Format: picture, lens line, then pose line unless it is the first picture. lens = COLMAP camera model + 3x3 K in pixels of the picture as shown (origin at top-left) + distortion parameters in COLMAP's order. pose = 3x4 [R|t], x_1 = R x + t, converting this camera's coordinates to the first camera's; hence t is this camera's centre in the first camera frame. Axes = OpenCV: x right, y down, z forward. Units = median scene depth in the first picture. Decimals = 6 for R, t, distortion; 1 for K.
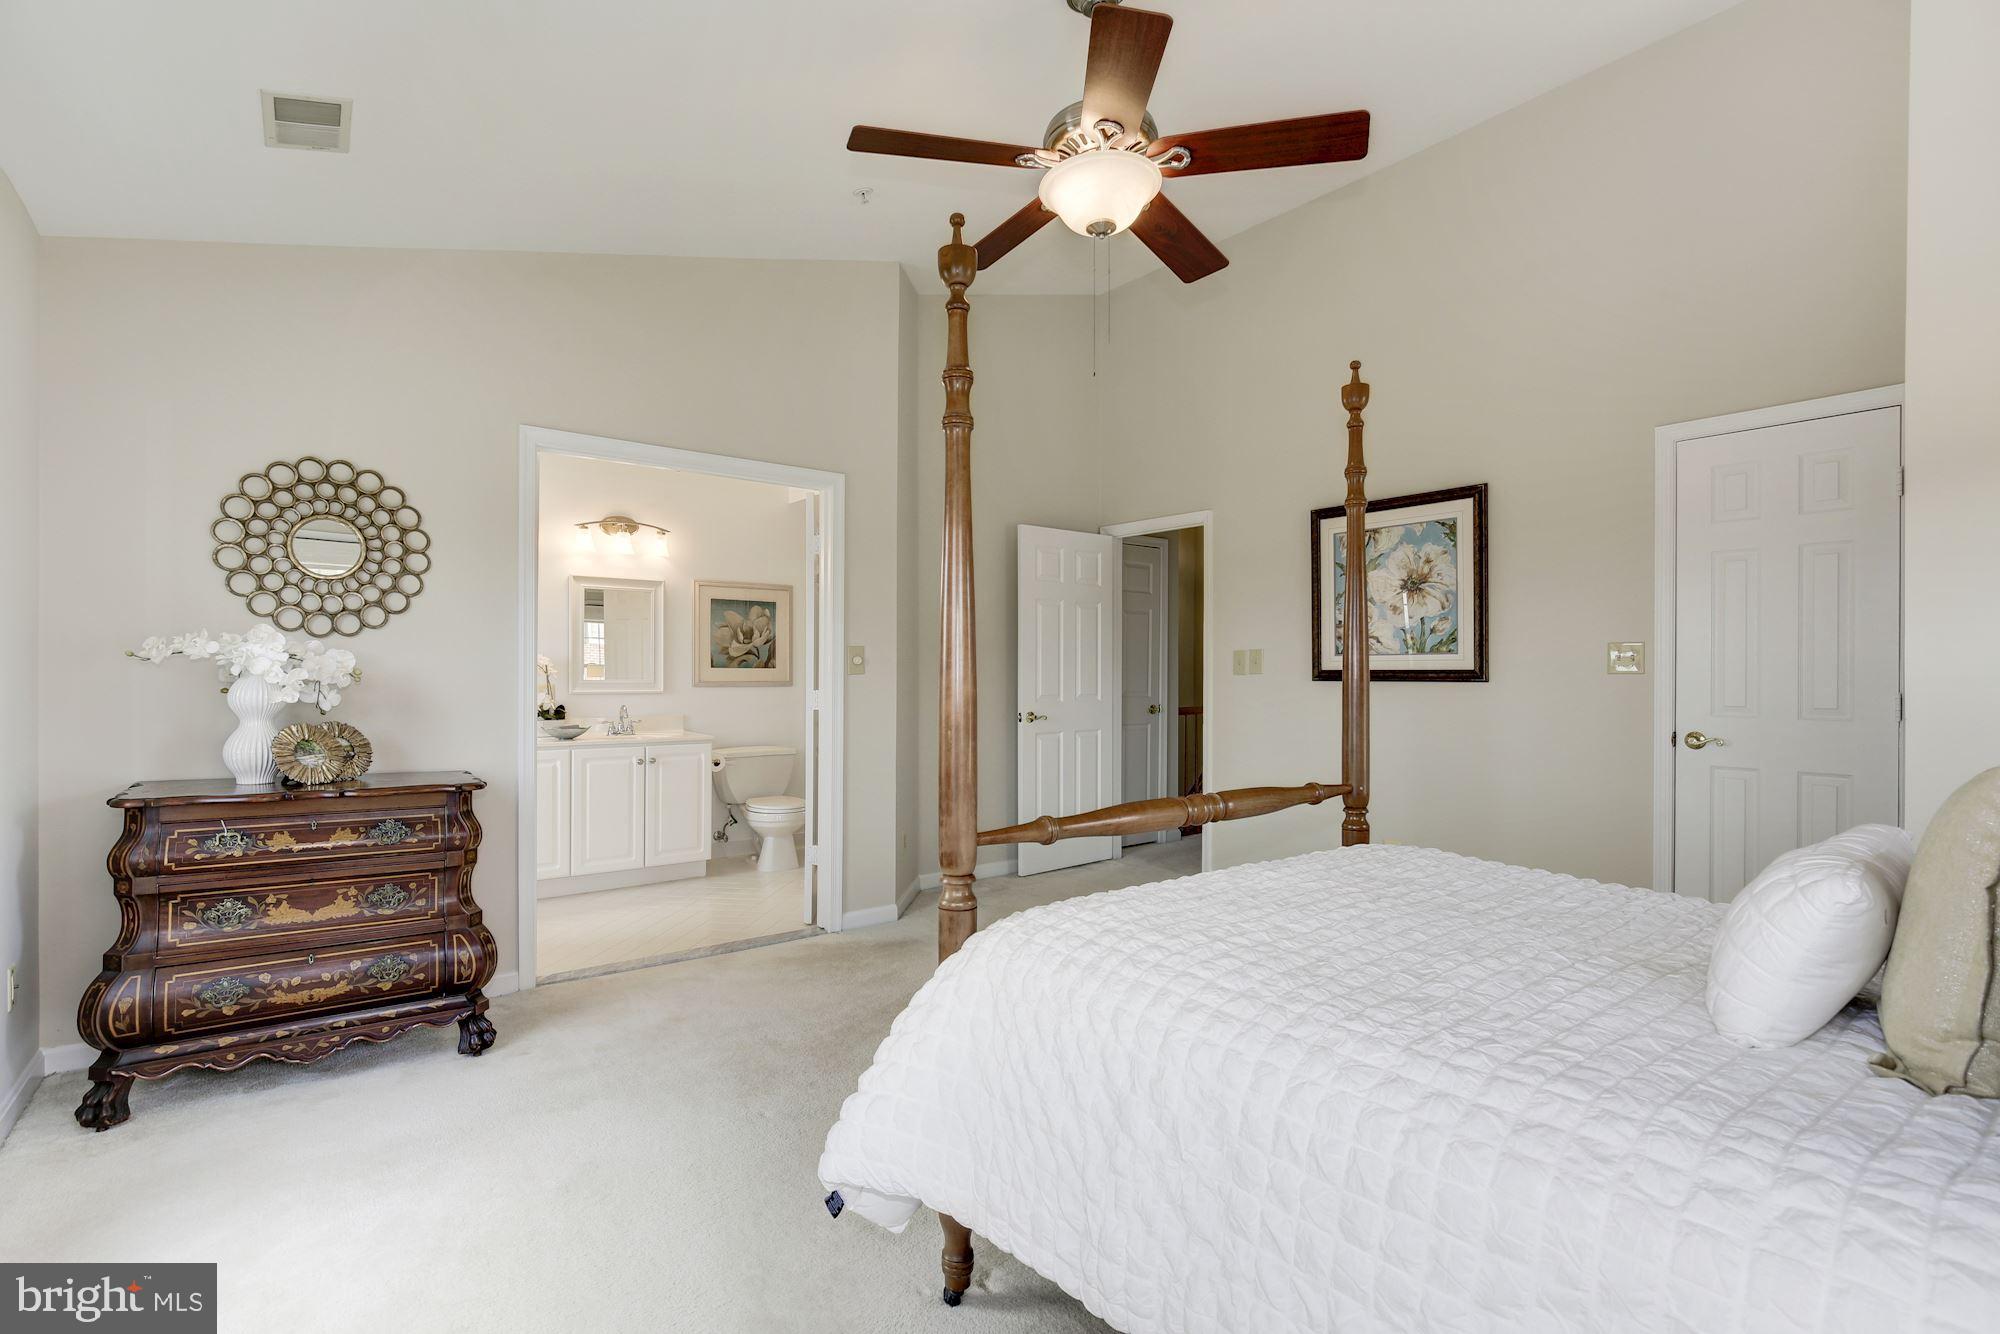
lens RADIAL K [[916.4, 0, 998.9], [0, 916.4, 674.0], [0, 0, 1]] dist [-0.018281, 0.005898]
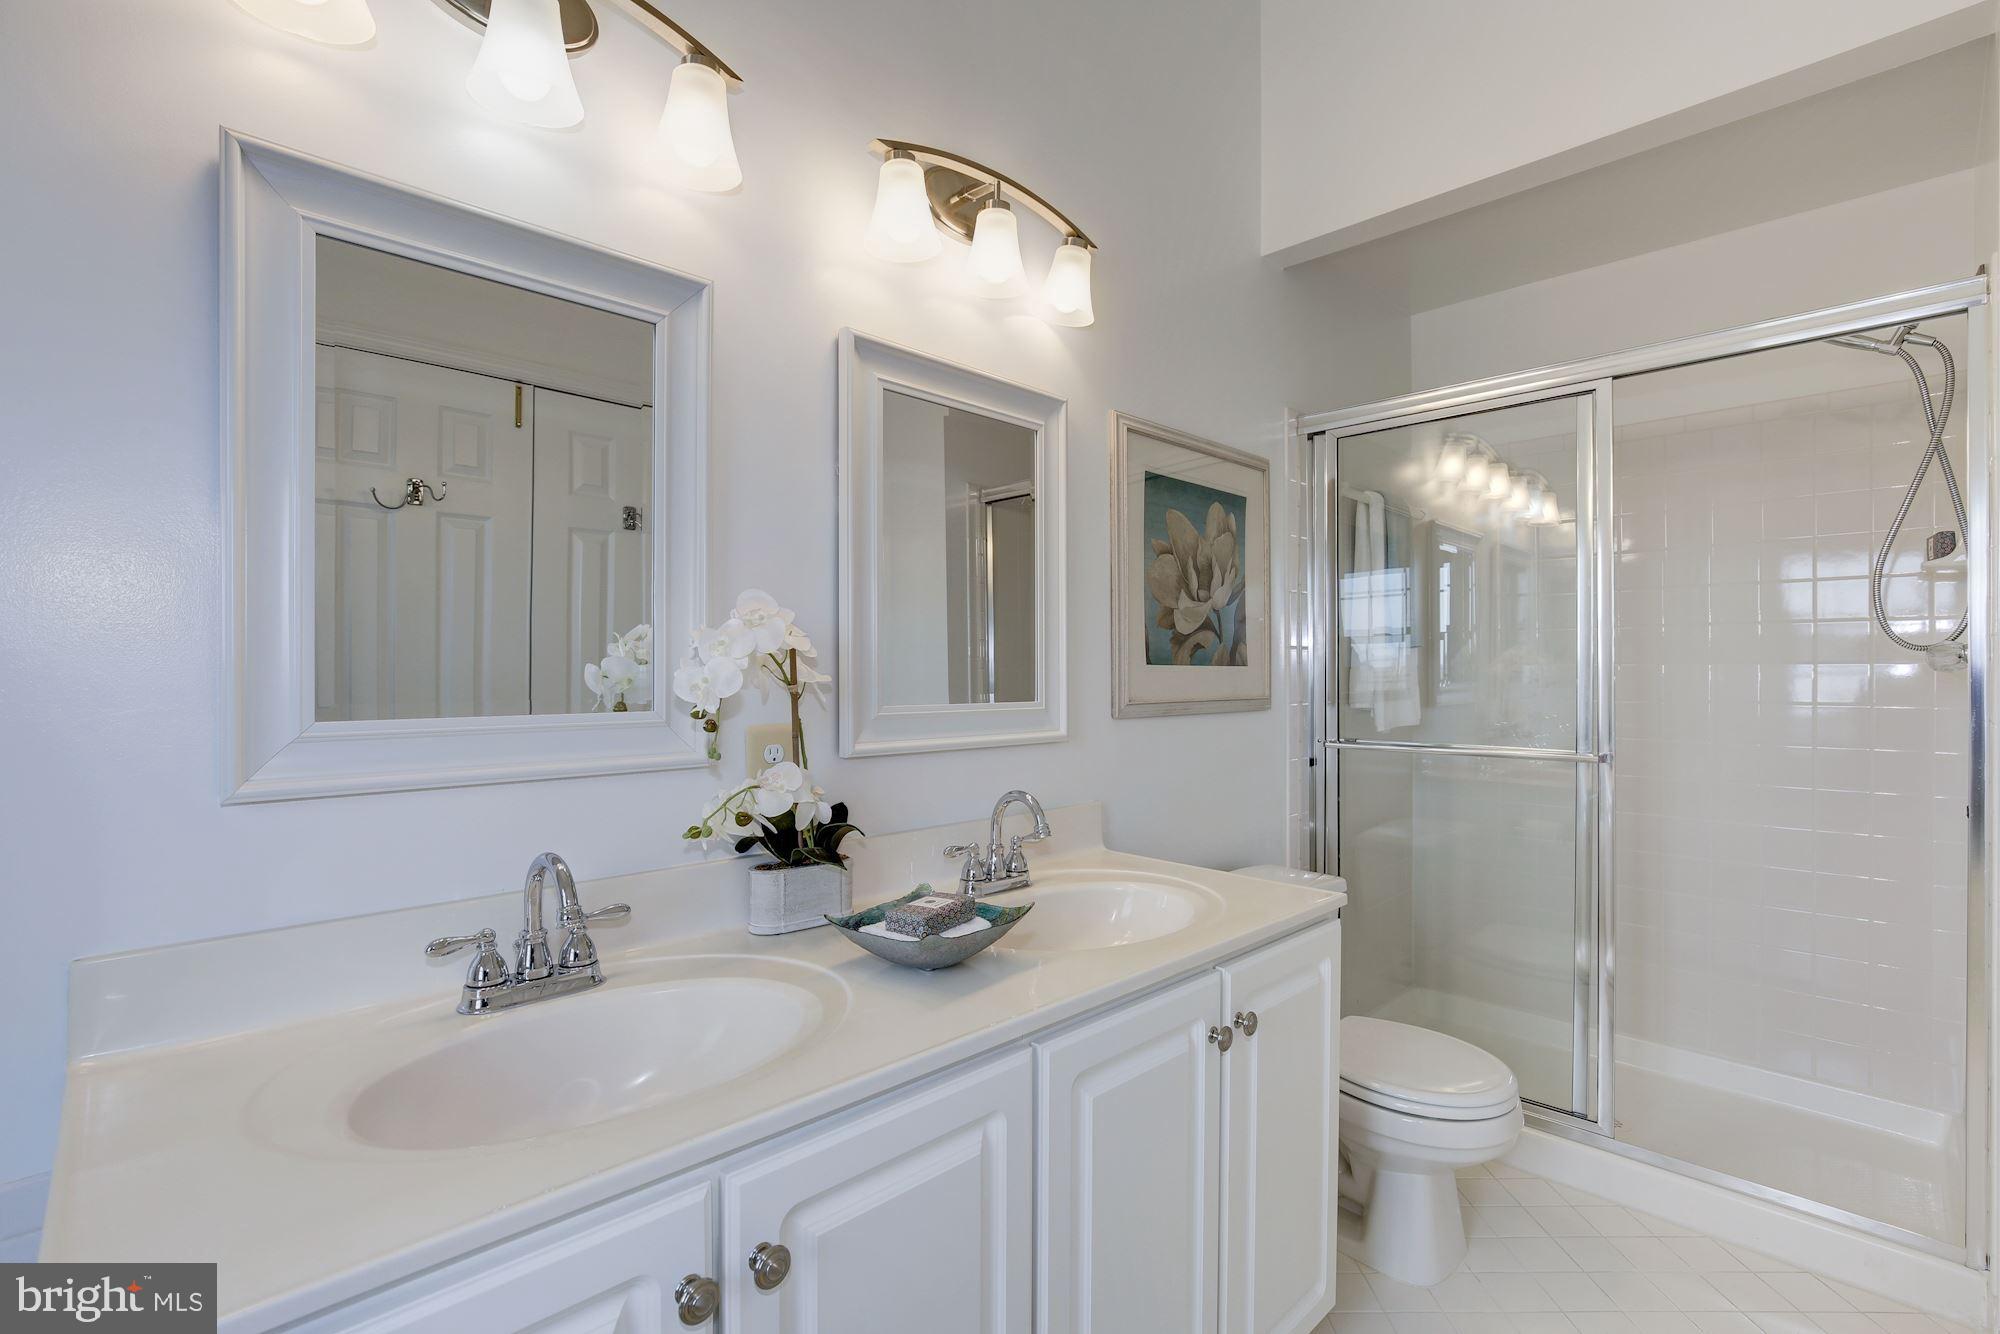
lens RADIAL K [[916.4, 0, 998.9], [0, 916.4, 674.0], [0, 0, 1]] dist [-0.018281, 0.005898]
pose [[0.991838, -0.002490, 0.127478, -0.408984], [0.001616, 0.999974, 0.006959, -0.005731], [-0.127492, -0.006696, 0.991817, 0.637994]]
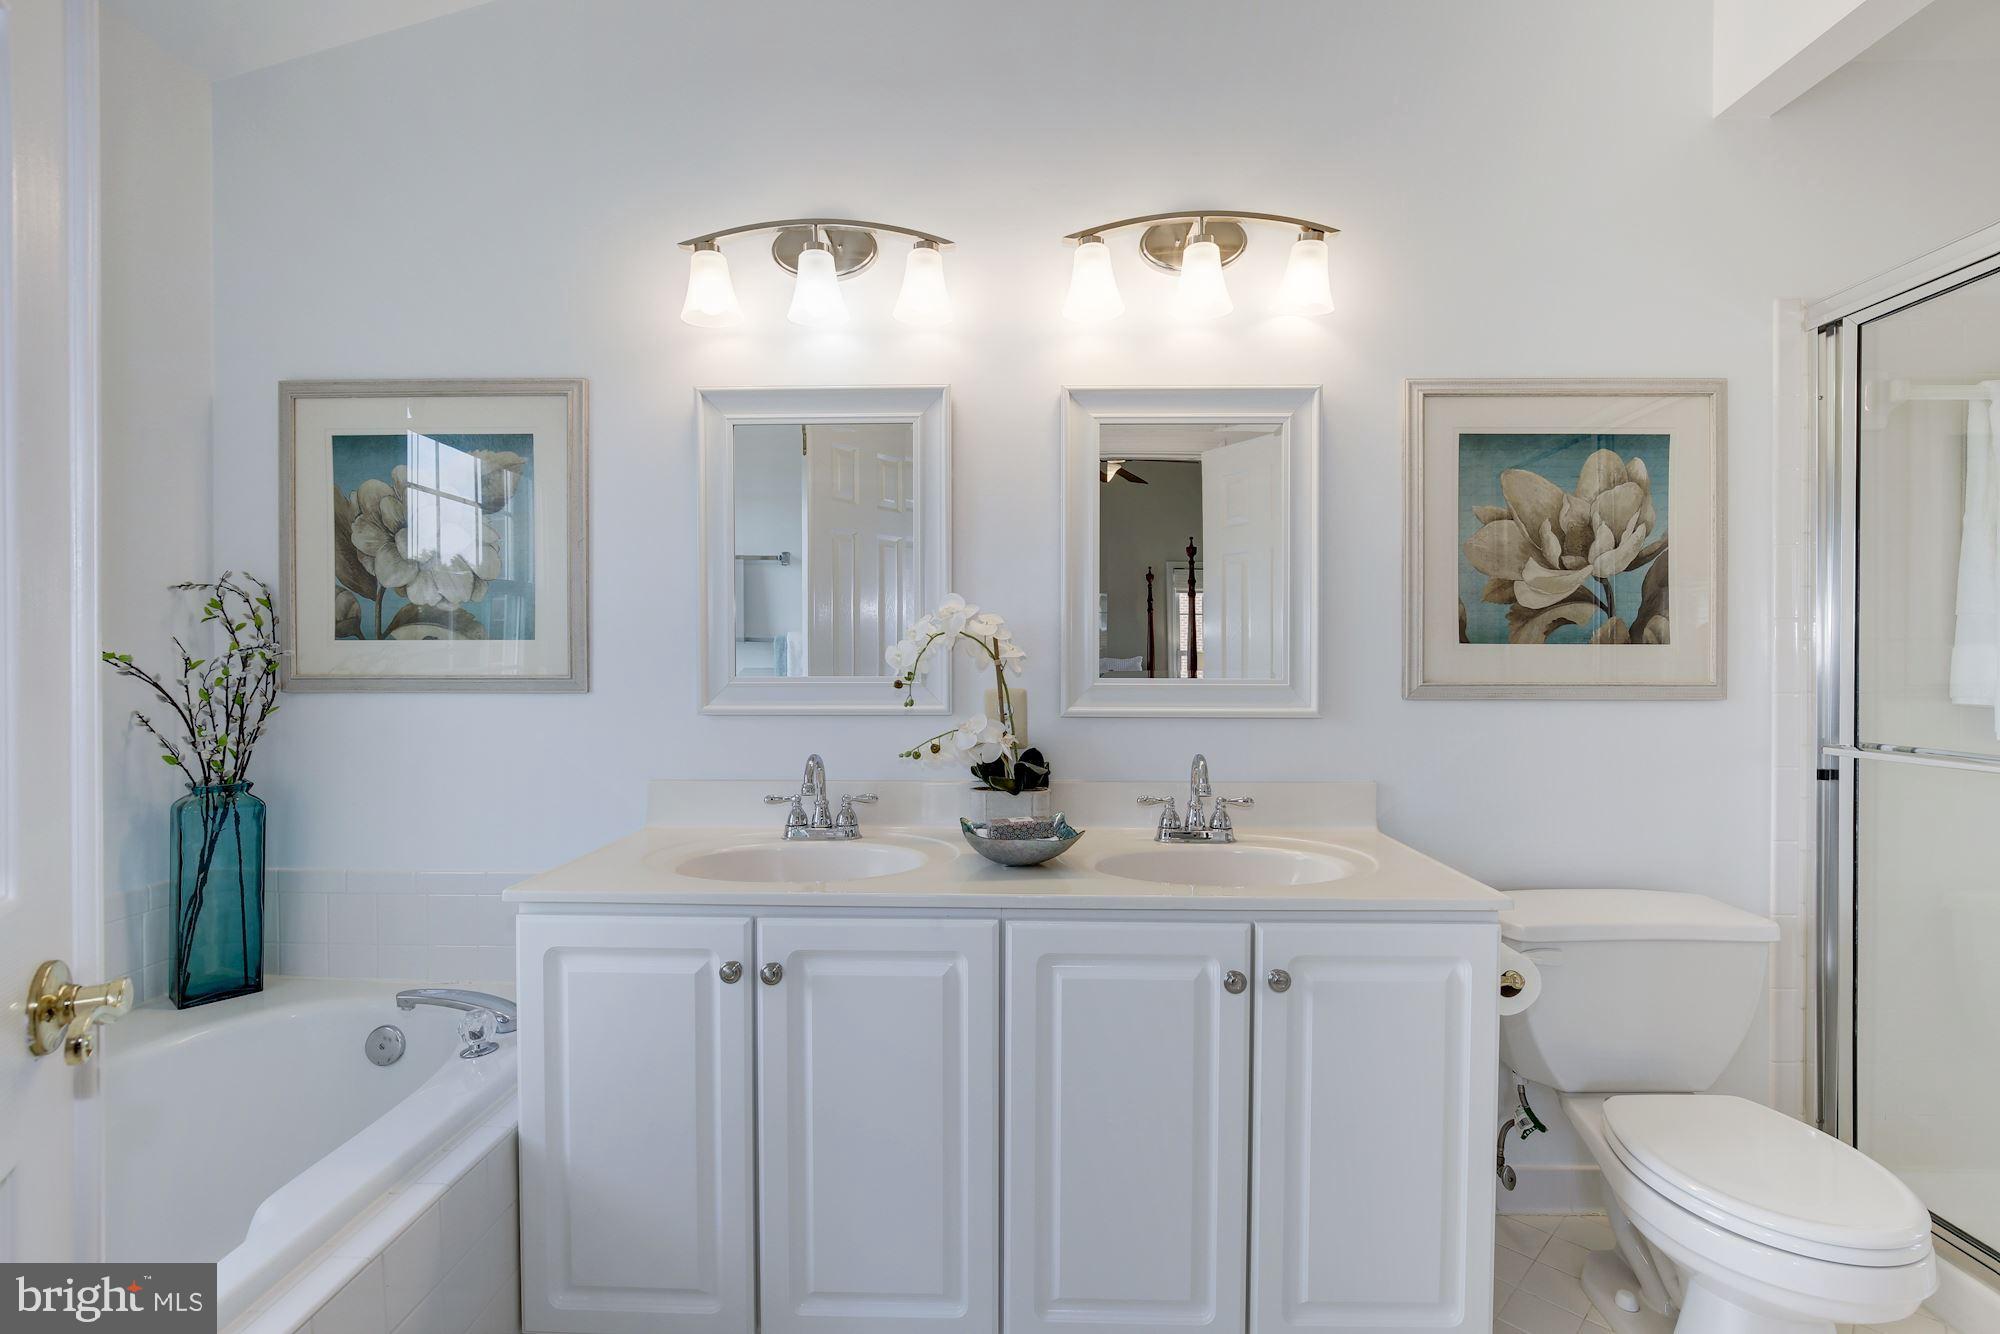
lens RADIAL K [[916.4, 0, 998.9], [0, 916.4, 674.0], [0, 0, 1]] dist [-0.018281, 0.005898]
pose [[0.777049, 0.005078, -0.629419, -0.231100], [0.003124, 0.999924, 0.011924, -0.000287], [0.629432, -0.011232, 0.776974, 0.624162]]
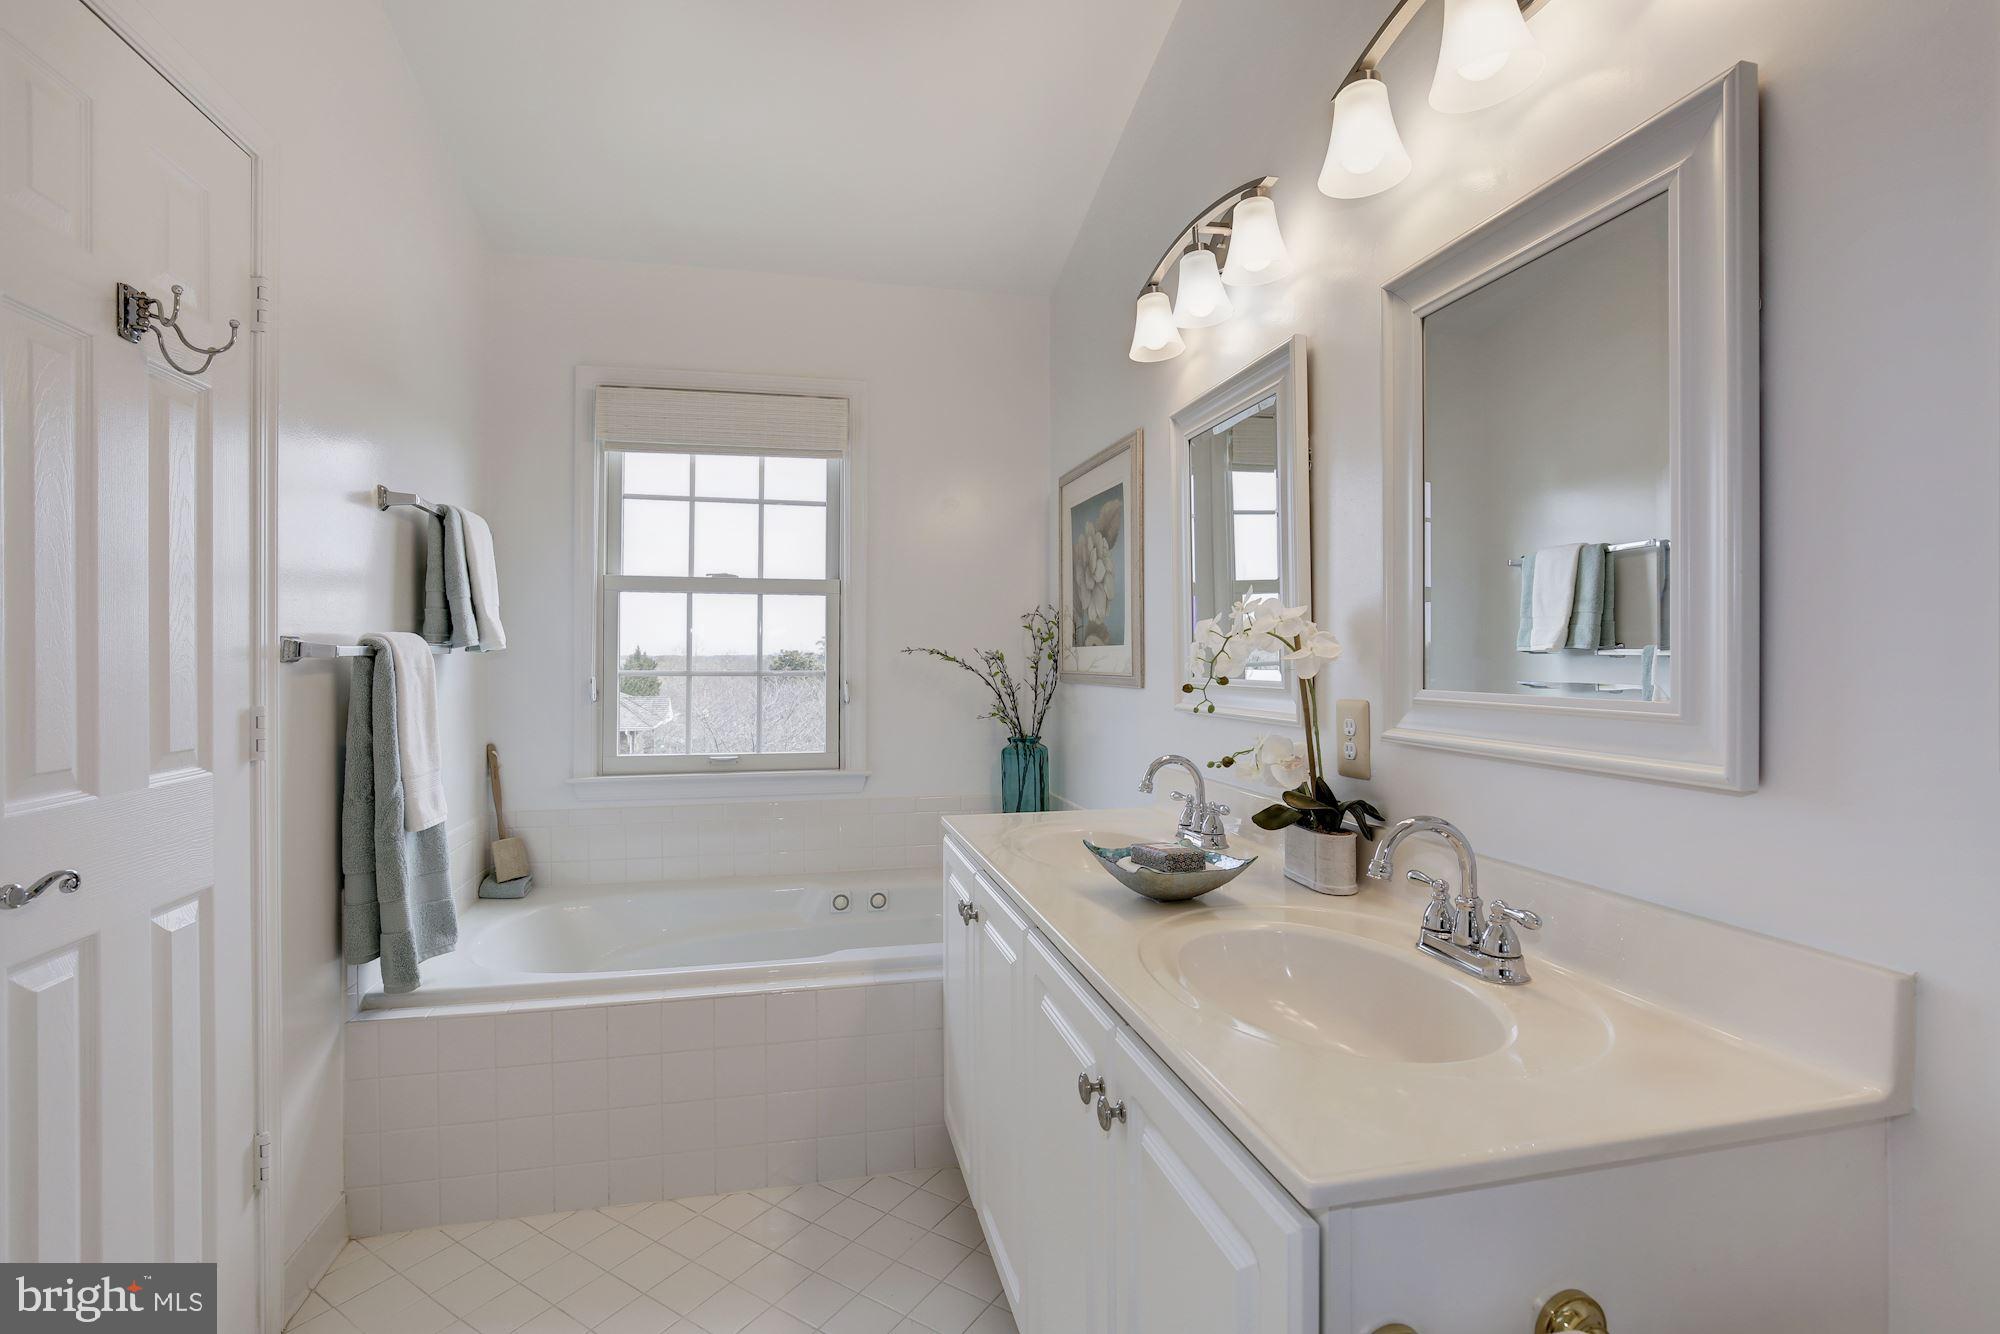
lens RADIAL K [[916.4, 0, 998.9], [0, 916.4, 674.0], [0, 0, 1]] dist [-0.018281, 0.005898]
pose [[-0.411986, 0.013312, -0.911093, -0.163207], [-0.000905, 0.999887, 0.015019, -0.002117], [0.911190, 0.007012, -0.411928, 0.897851]]
